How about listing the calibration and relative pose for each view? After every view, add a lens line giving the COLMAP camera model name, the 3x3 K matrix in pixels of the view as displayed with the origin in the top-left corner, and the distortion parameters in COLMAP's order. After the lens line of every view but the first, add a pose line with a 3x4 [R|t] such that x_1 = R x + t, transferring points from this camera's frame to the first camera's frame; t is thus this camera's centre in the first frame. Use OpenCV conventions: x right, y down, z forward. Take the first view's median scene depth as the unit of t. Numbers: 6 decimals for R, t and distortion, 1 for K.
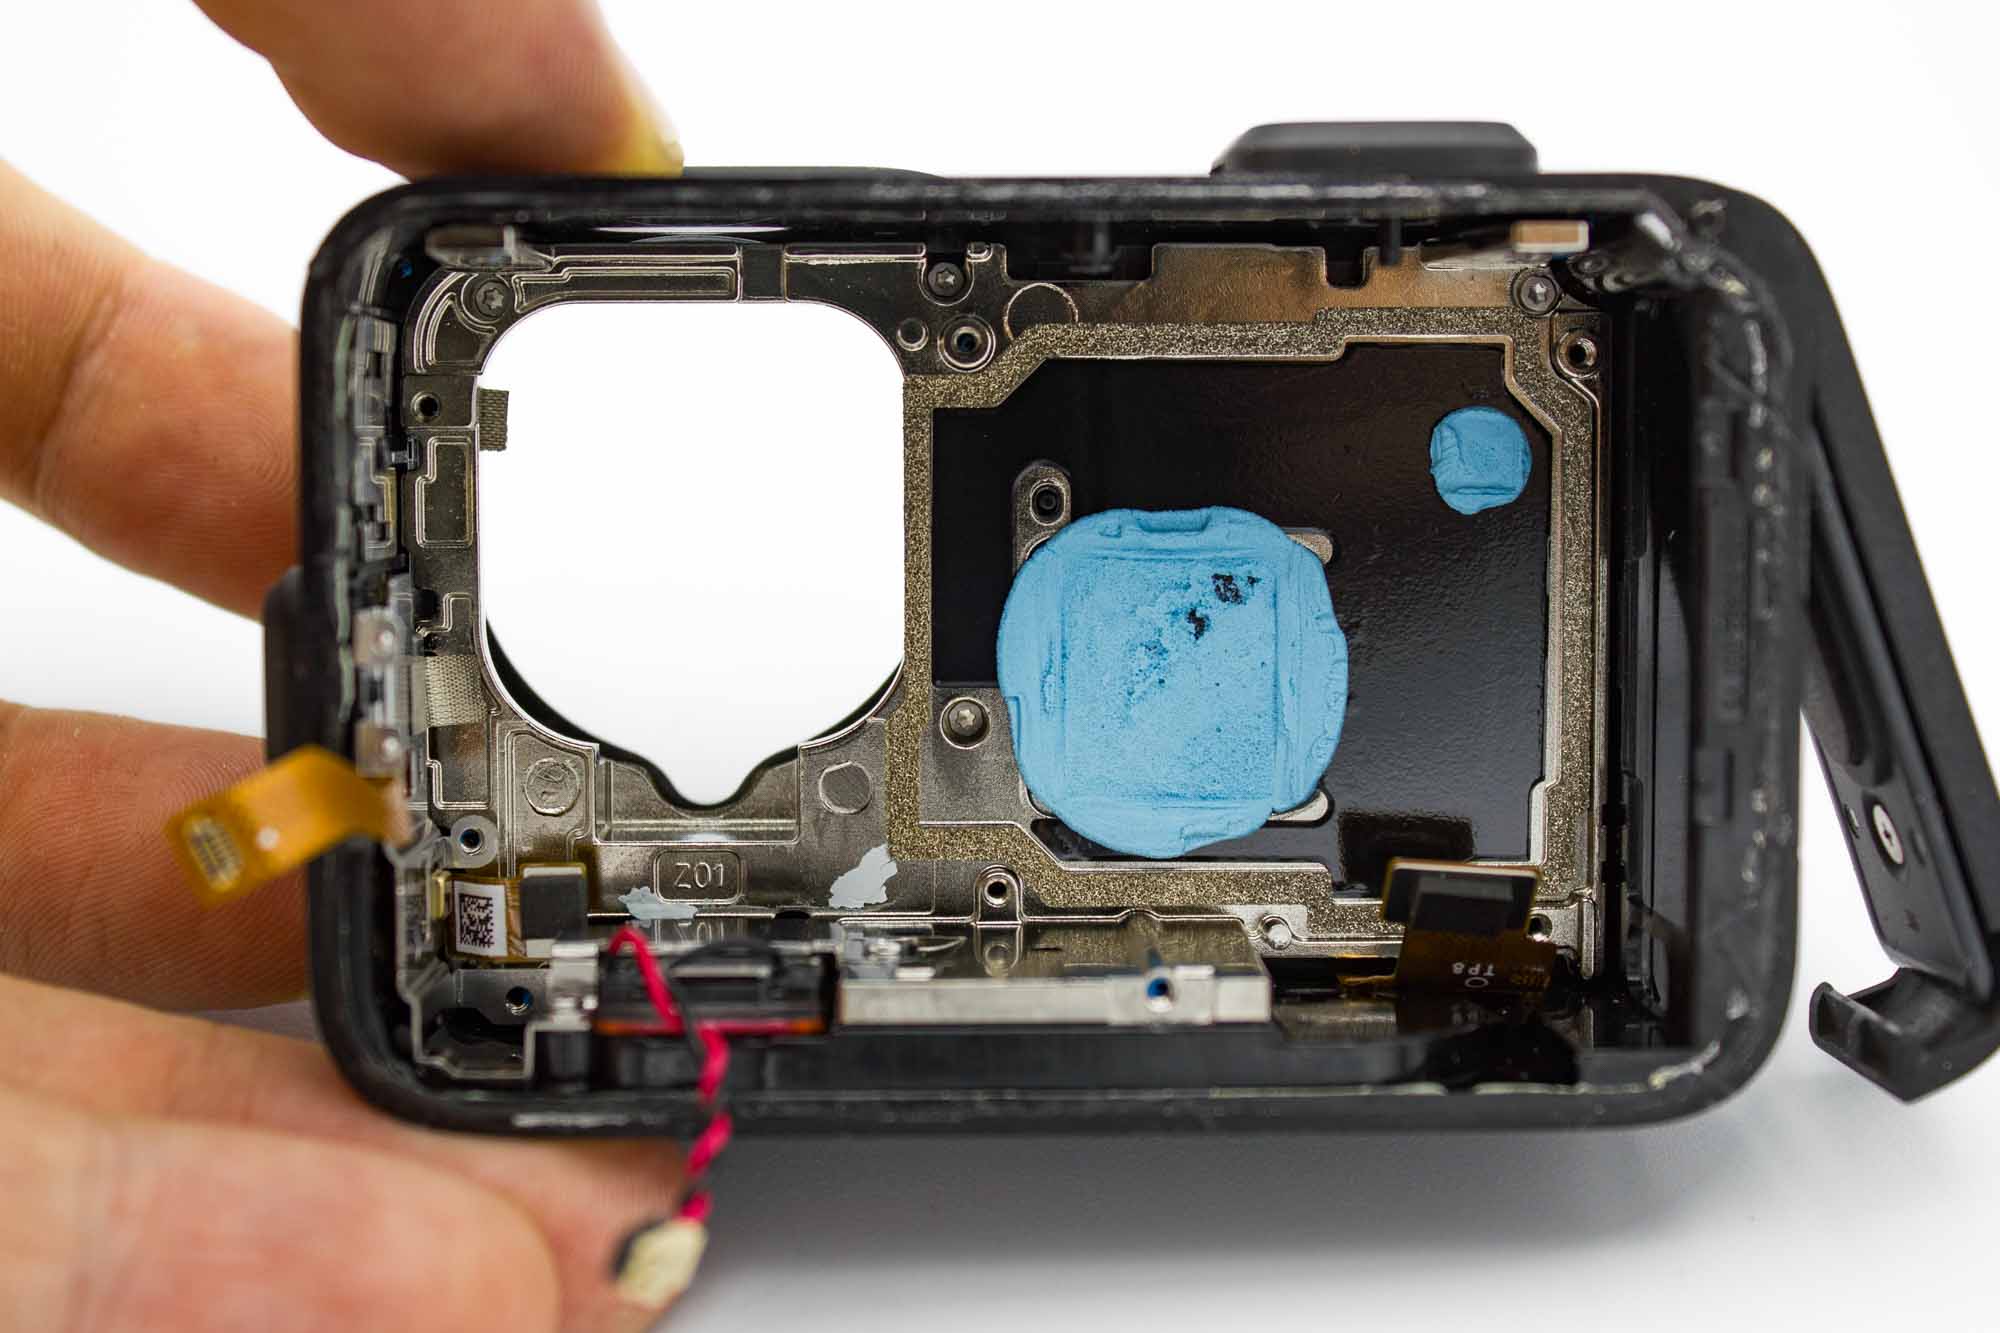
lens RADIAL K [[3483.7, 0, 965.6], [0, 3483.7, 669.5], [0, 0, 1]] dist [-0.016129, 0.000000]
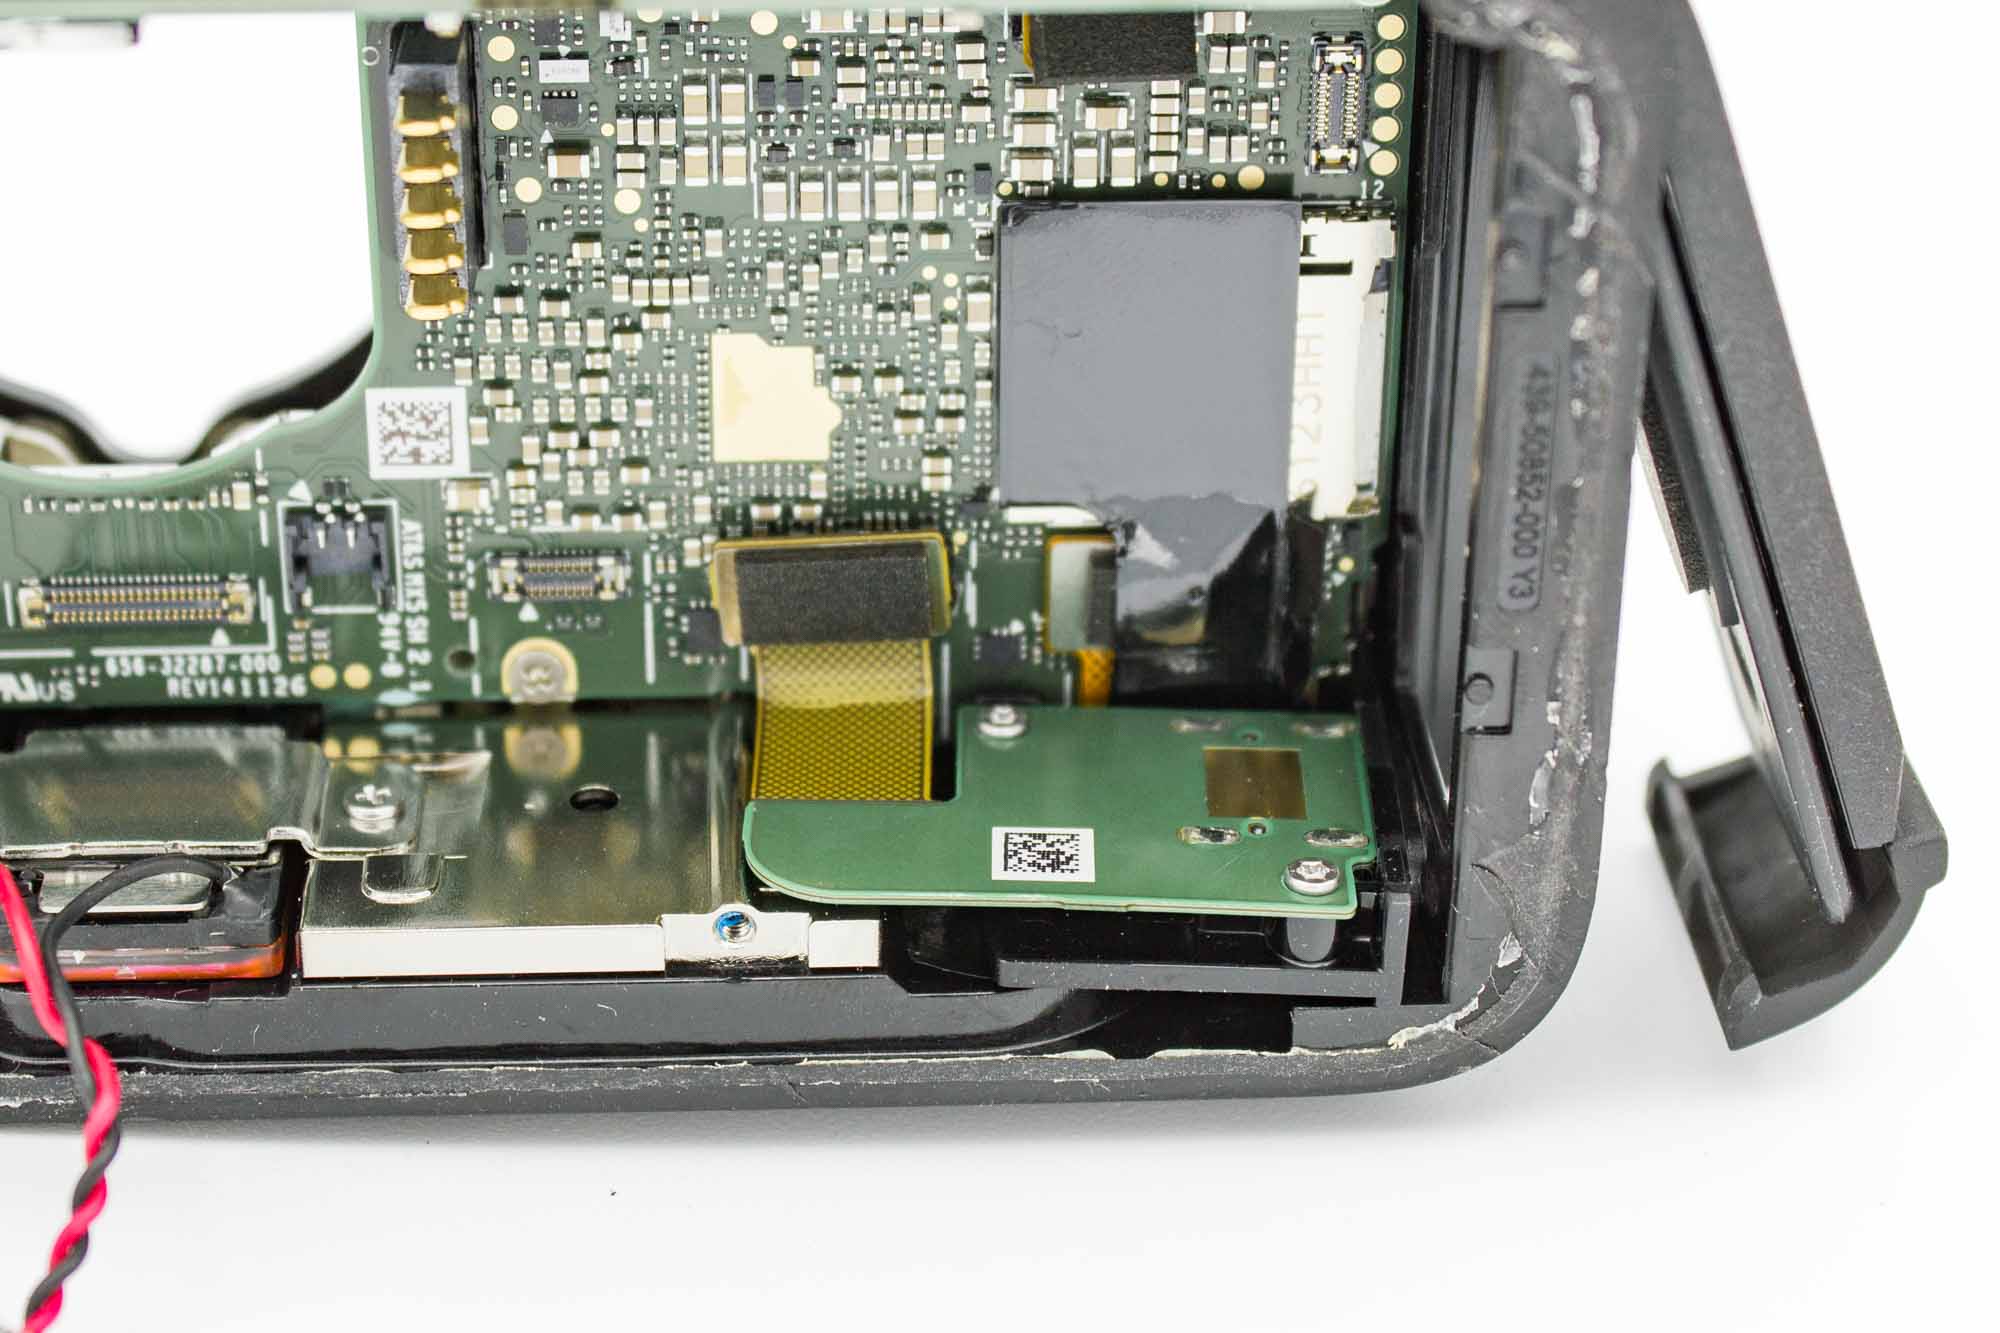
lens RADIAL K [[4348.8, 0, 950.6], [0, 4348.8, 659.7], [0, 0, 1]] dist [-0.108443, 0.000000]
pose [[0.999685, -0.003468, 0.024849, 0.079799], [-0.007038, 0.911871, 0.410416, -0.340968], [-0.024083, -0.410461, 0.911560, 0.182597]]
